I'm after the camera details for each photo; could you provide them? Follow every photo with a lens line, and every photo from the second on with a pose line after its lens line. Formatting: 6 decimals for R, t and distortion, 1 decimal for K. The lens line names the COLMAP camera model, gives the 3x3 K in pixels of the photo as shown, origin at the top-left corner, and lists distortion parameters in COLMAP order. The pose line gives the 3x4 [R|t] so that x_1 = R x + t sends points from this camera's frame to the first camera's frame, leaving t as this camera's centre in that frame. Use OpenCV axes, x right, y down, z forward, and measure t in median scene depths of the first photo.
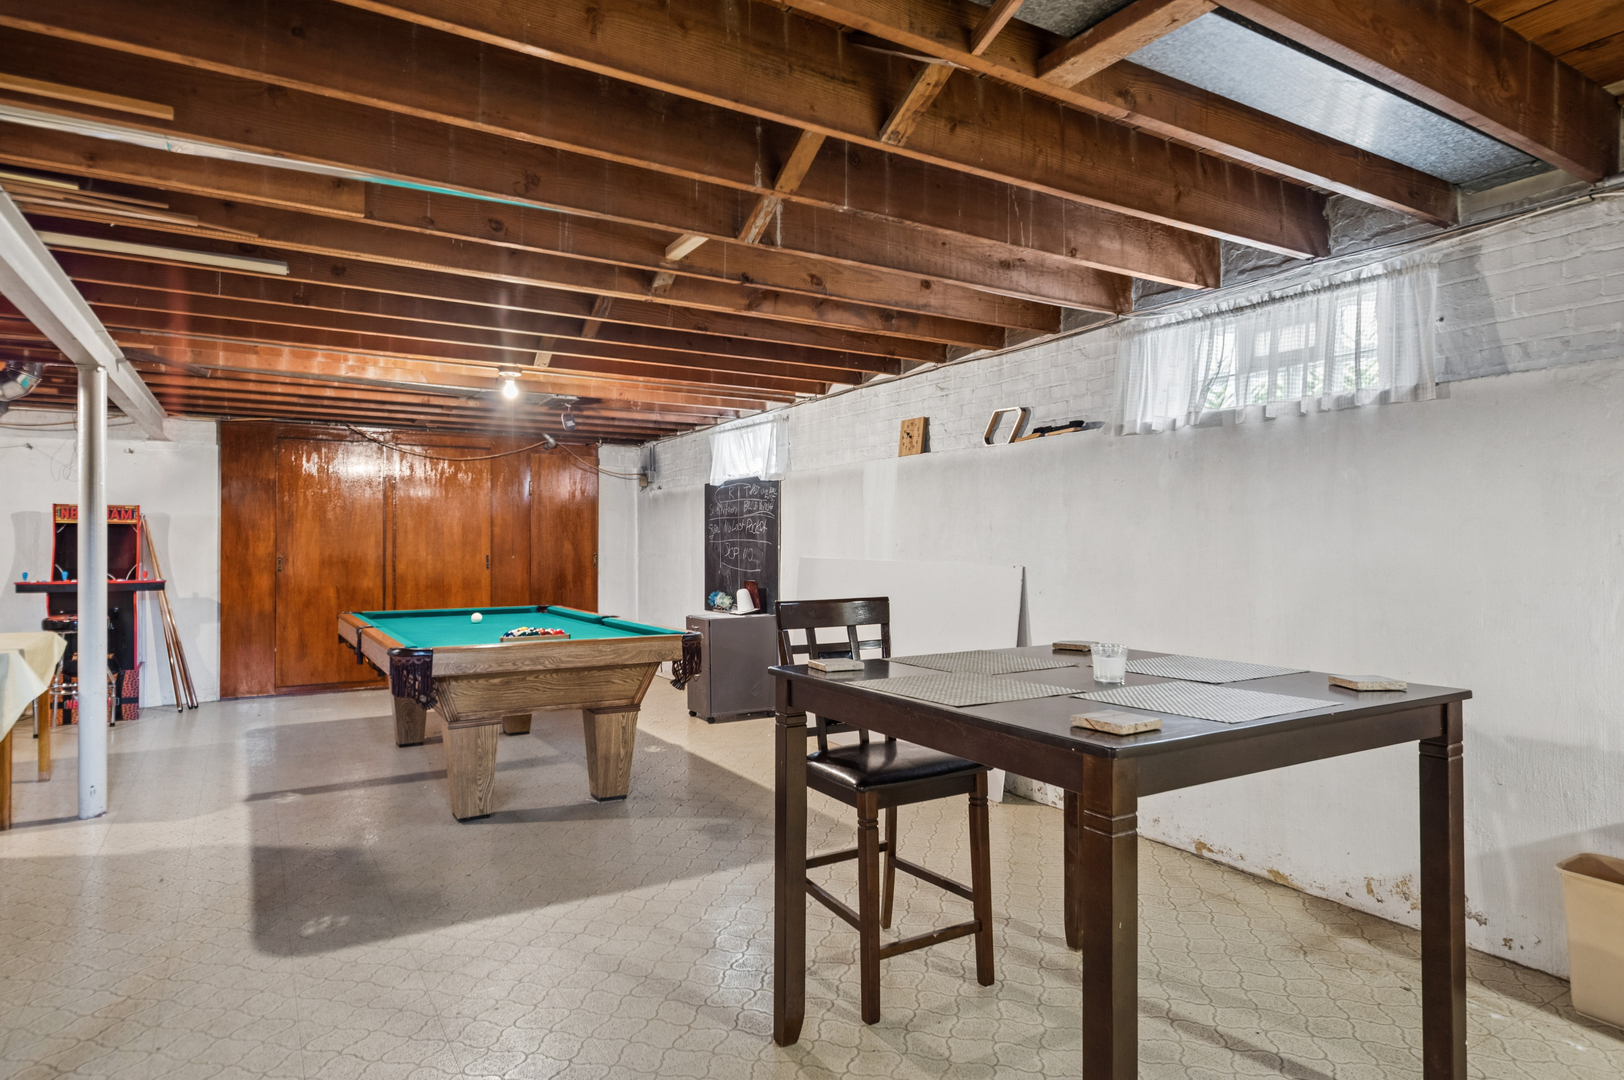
lens RADIAL K [[939.5, 0, 812.0], [0, 939.5, 540.0], [0, 0, 1]] dist [-0.000276, -0.000031]
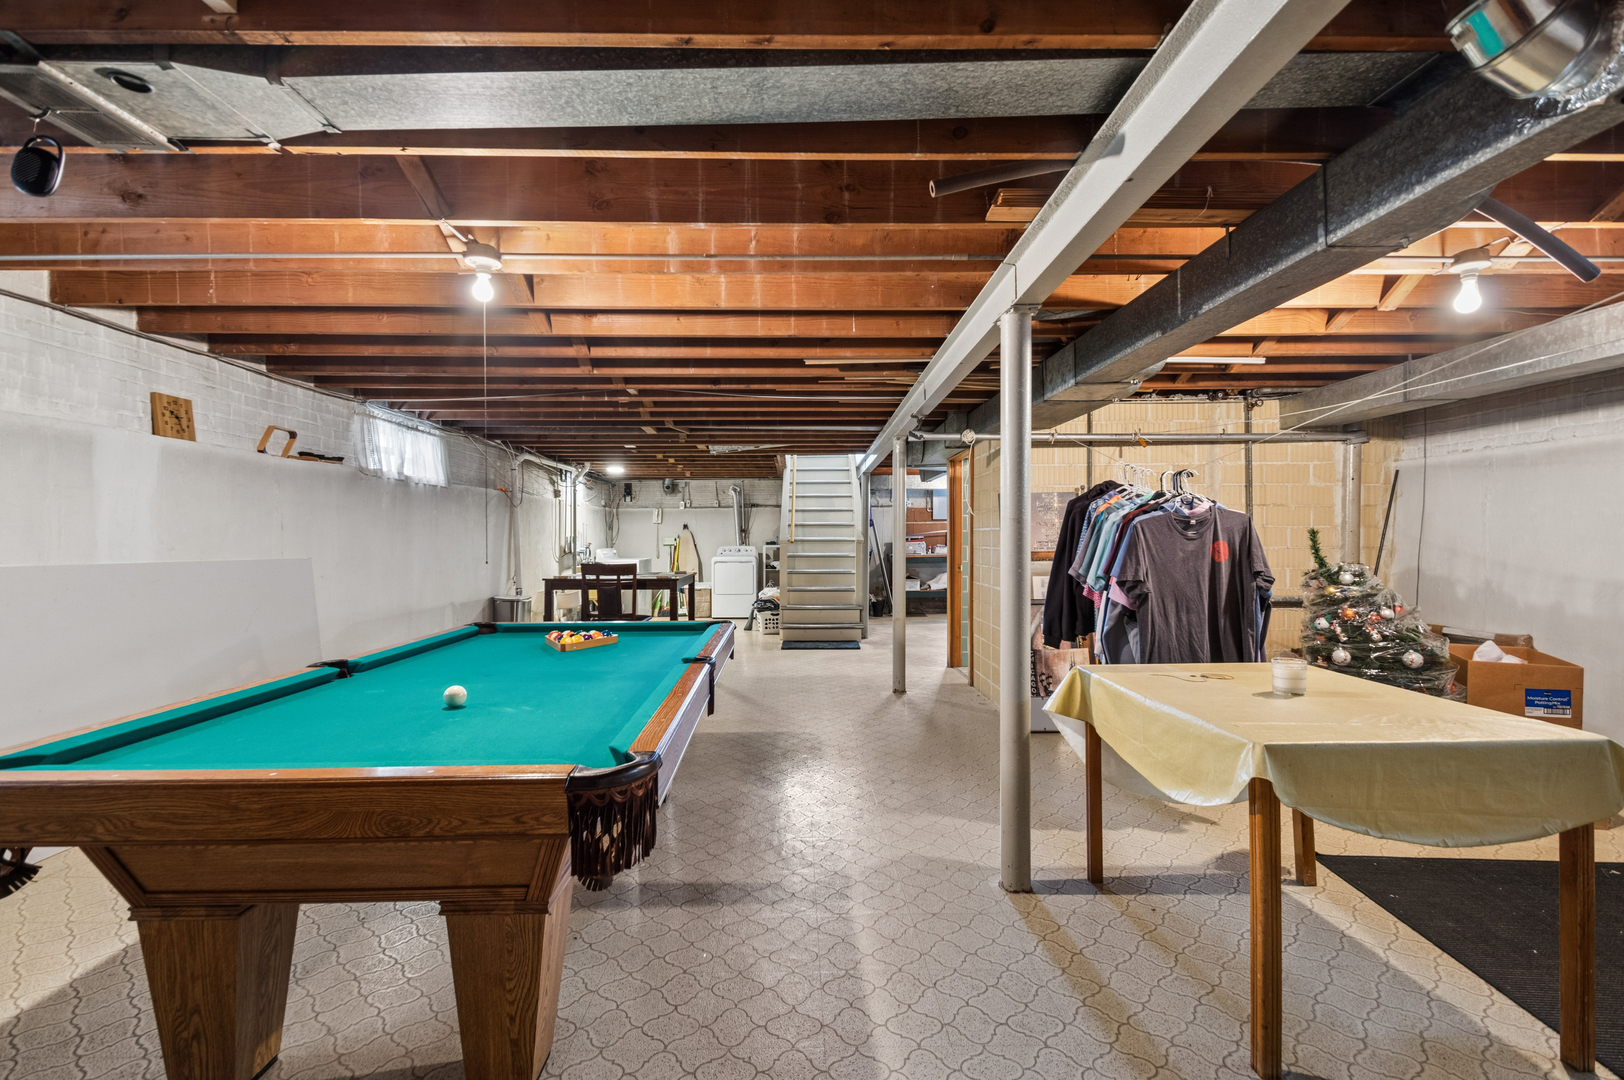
lens RADIAL K [[726.0, 0, 792.3], [0, 726.0, 540.2], [0, 0, 1]] dist [0.013308, -0.000704]
pose [[-0.862122, 0.000003, 0.506701, -0.834113], [0.000950, 0.999998, 0.001611, 0.002568], [-0.506700, 0.001870, -0.862120, 1.487498]]
